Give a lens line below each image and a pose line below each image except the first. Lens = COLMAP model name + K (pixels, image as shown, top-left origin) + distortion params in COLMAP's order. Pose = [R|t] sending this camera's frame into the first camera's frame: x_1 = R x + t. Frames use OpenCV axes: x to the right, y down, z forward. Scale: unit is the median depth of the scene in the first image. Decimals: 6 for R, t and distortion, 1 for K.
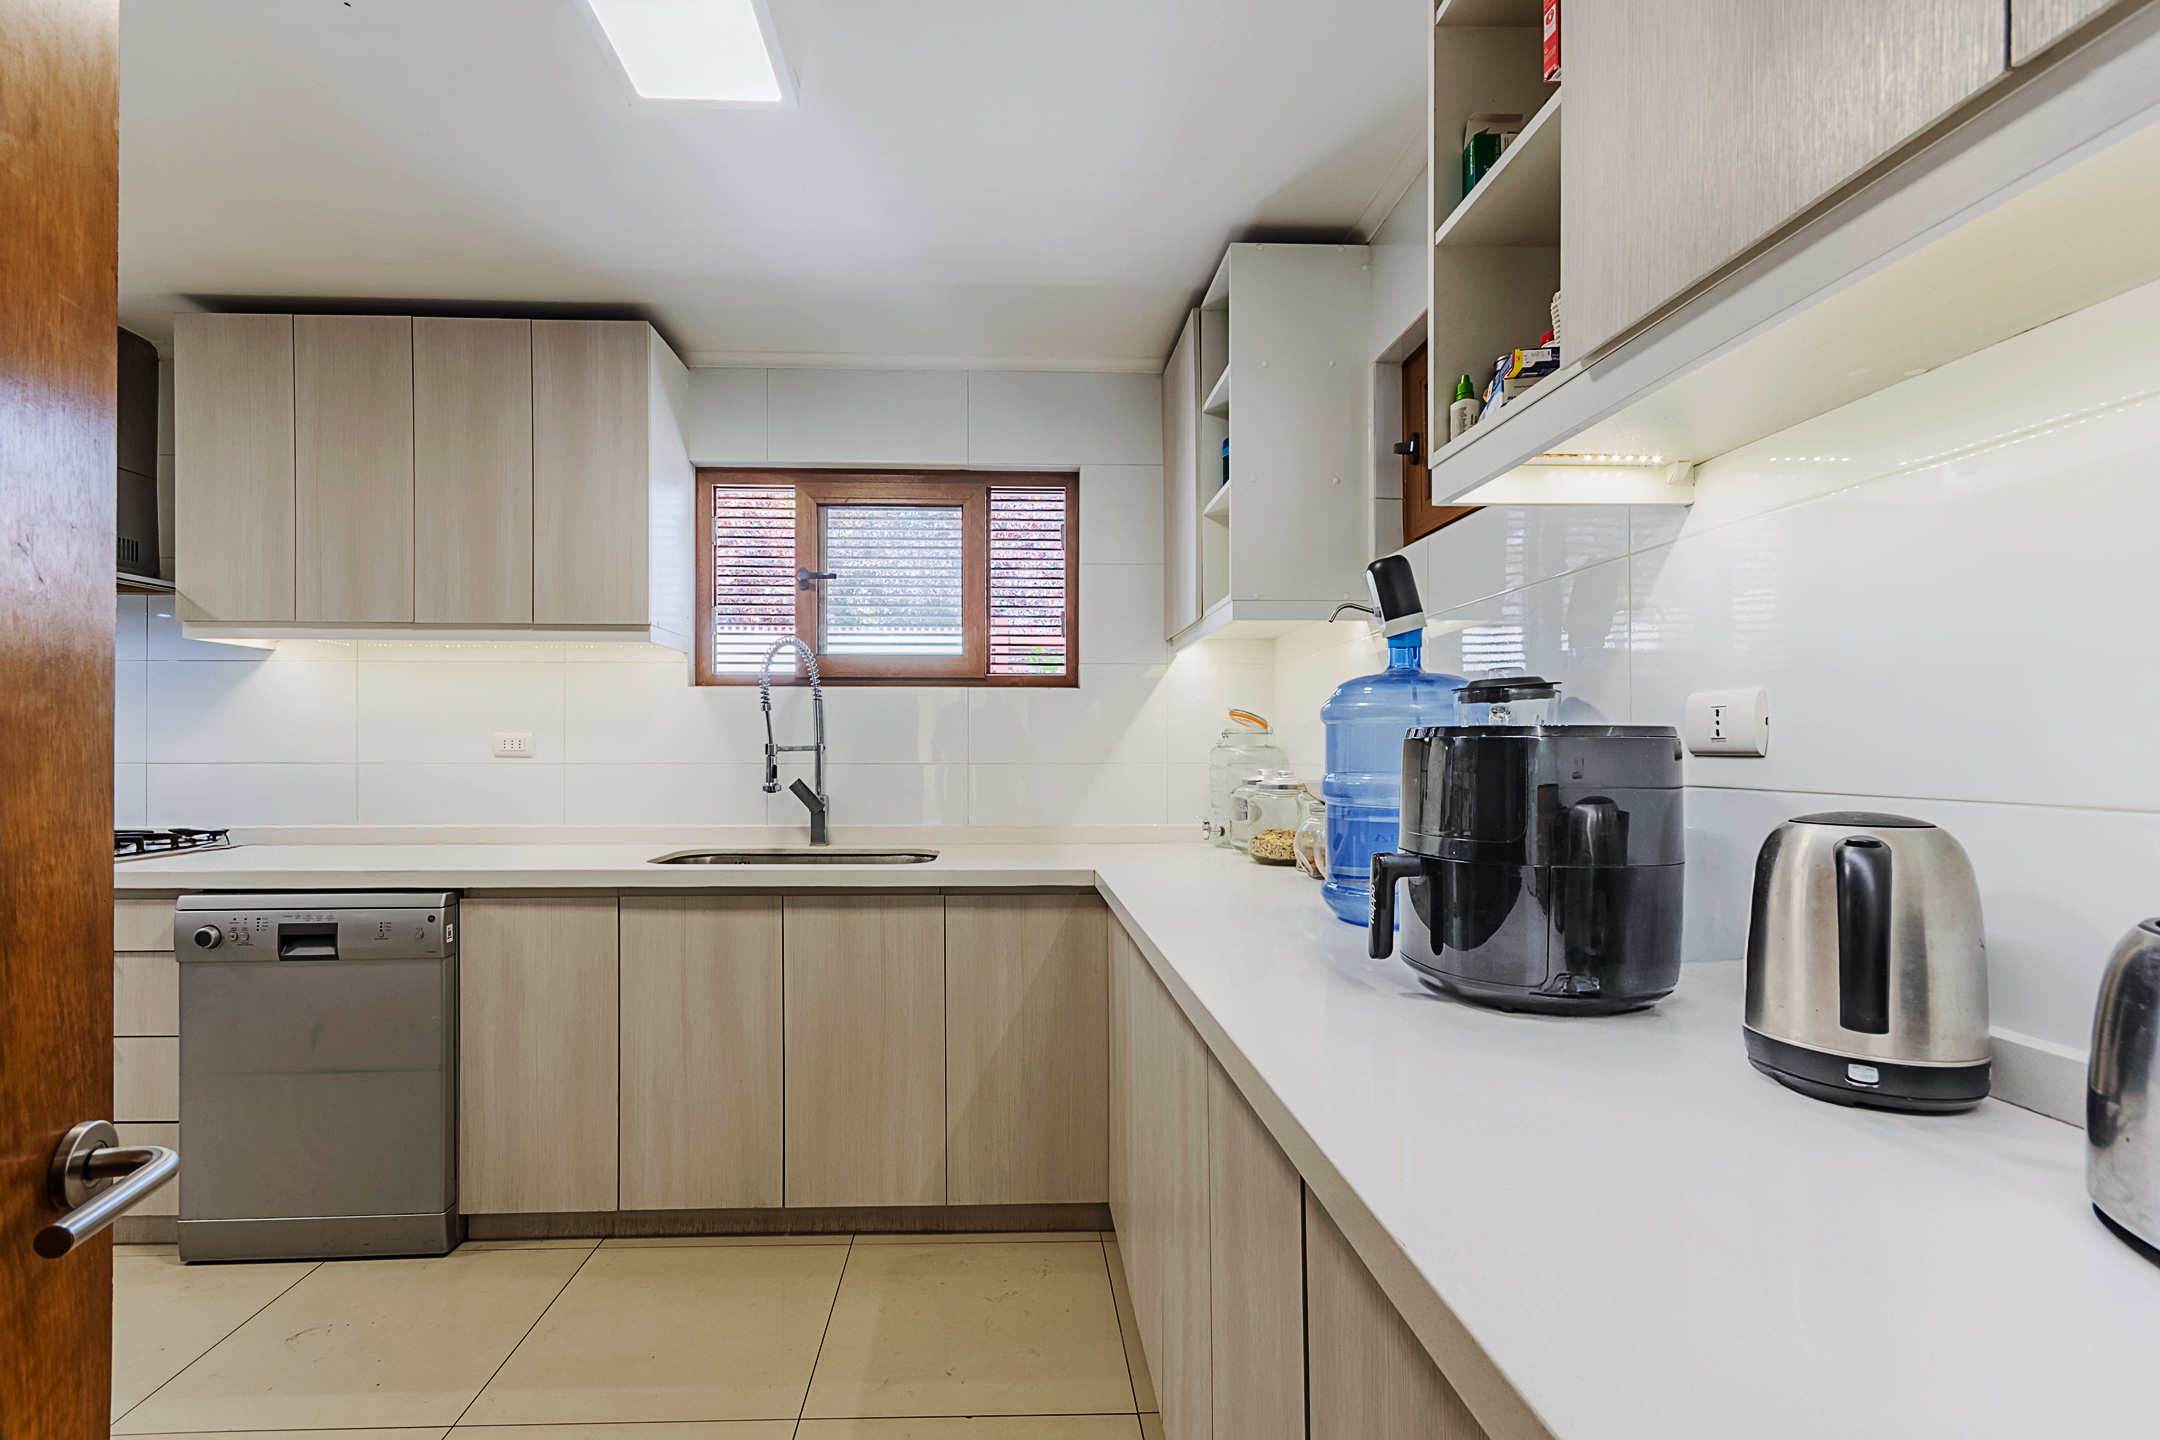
lens RADIAL K [[956.4, 0, 1067.1], [0, 956.4, 729.9], [0, 0, 1]] dist [0.007247, 0.000215]
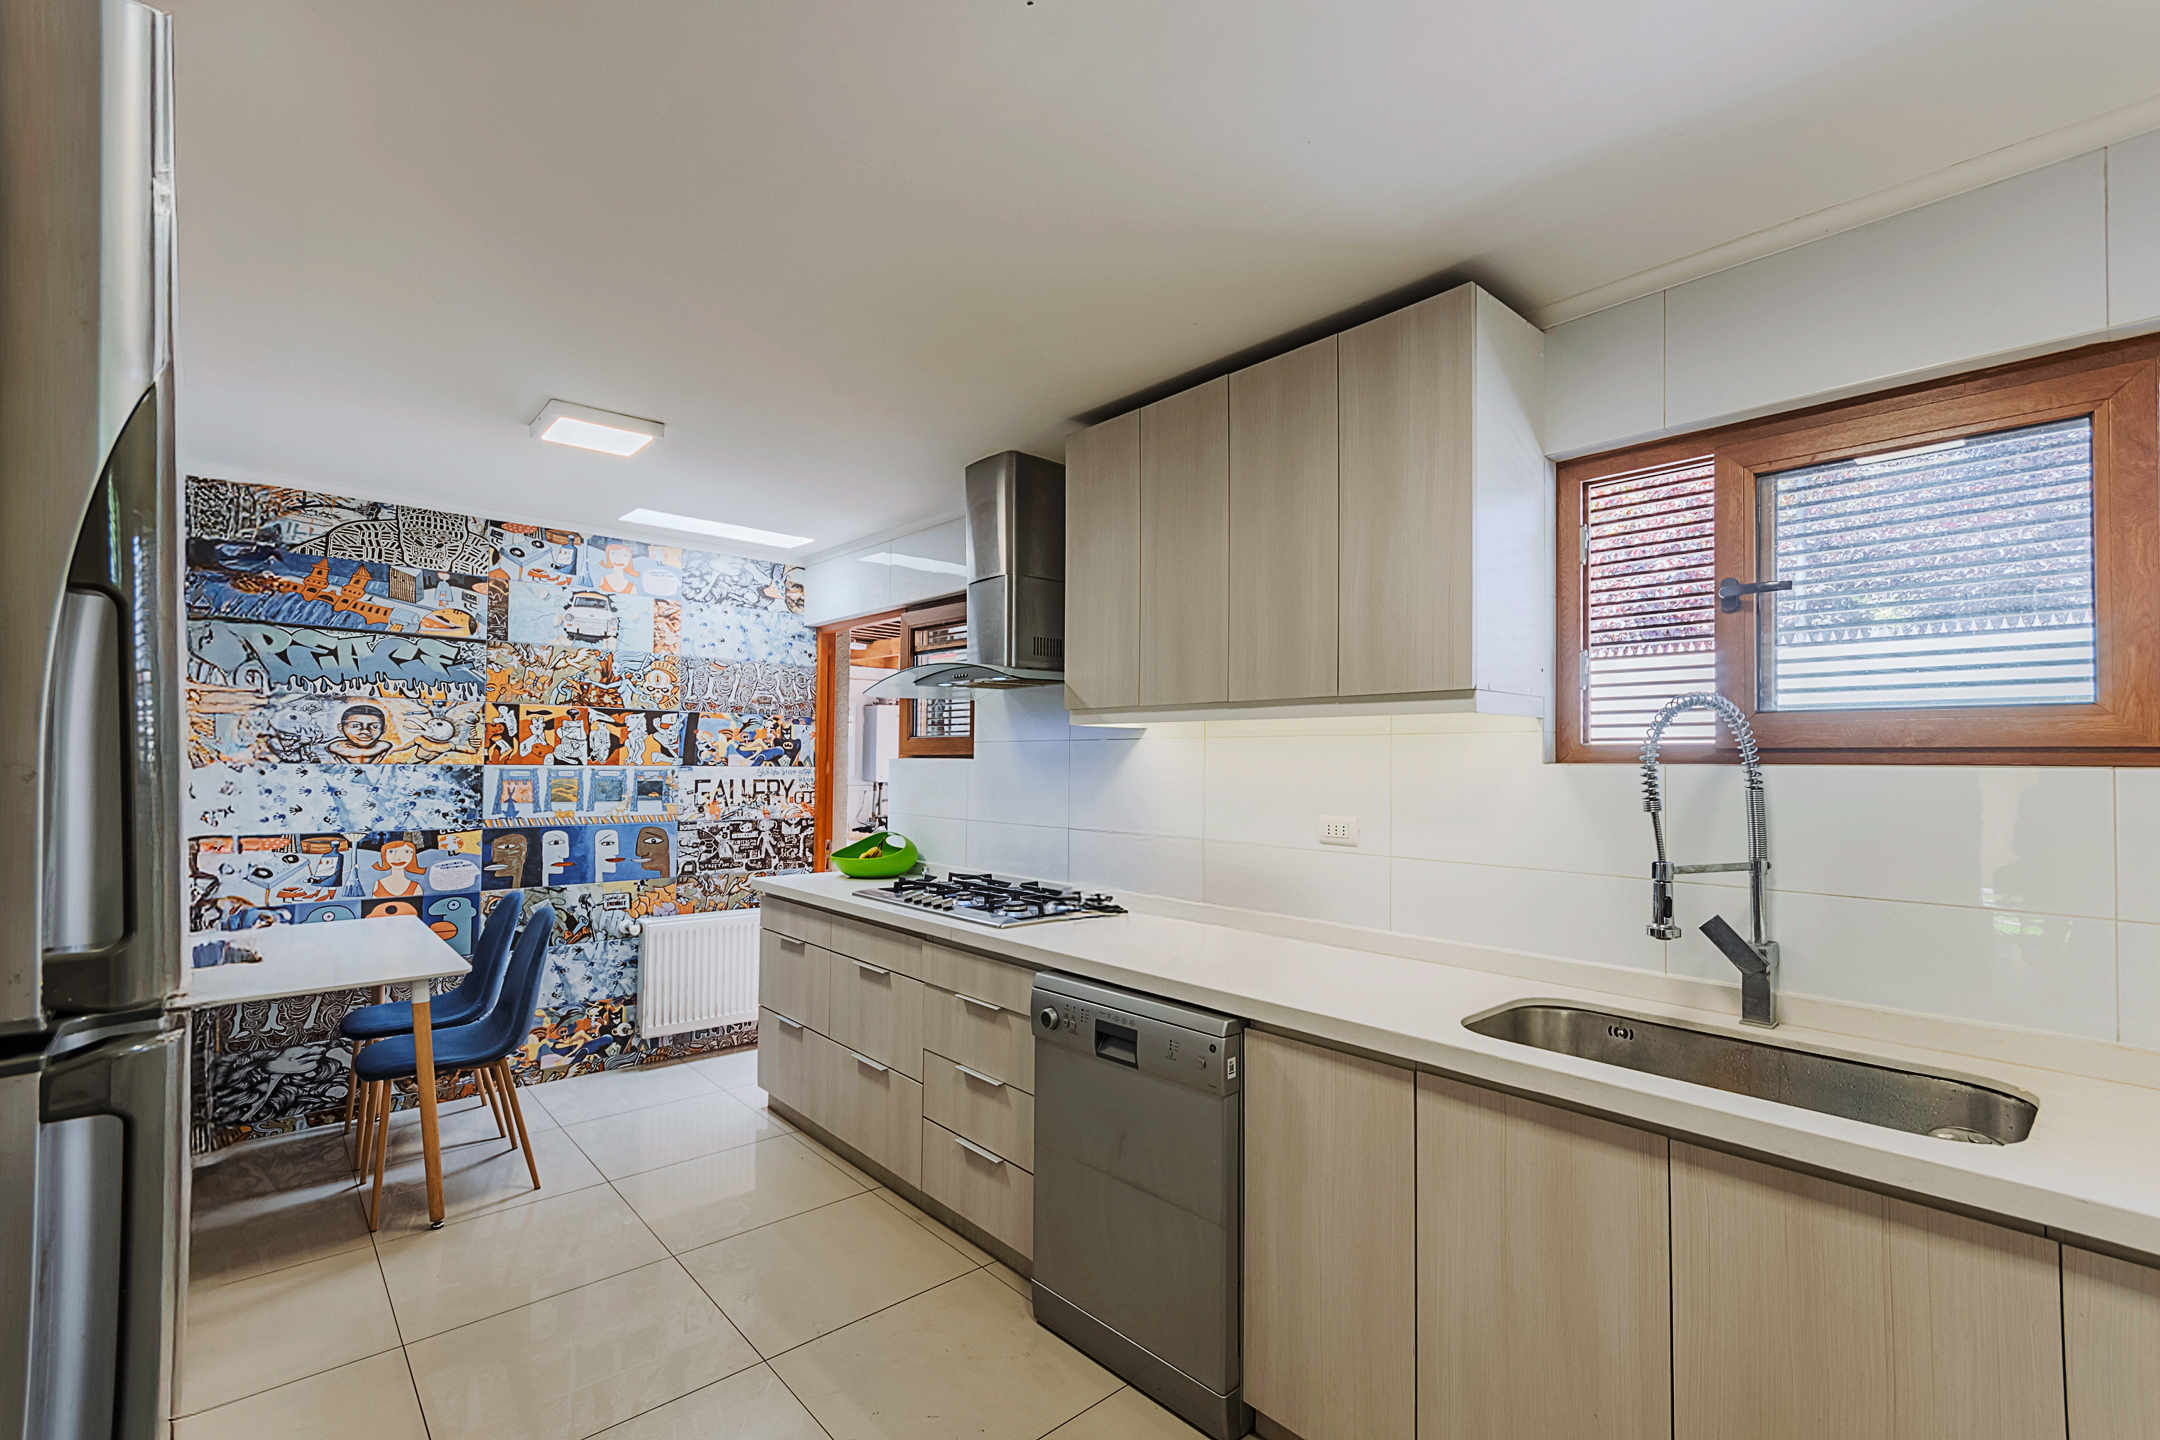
lens RADIAL K [[956.4, 0, 1056.9], [0, 956.4, 736.2], [0, 0, 1]] dist [0.007247, 0.000215]
pose [[0.605654, -0.008417, -0.795684, -0.043335], [-0.004235, 0.999896, -0.013800, -0.061862], [0.795717, 0.011728, 0.605555, 0.294521]]
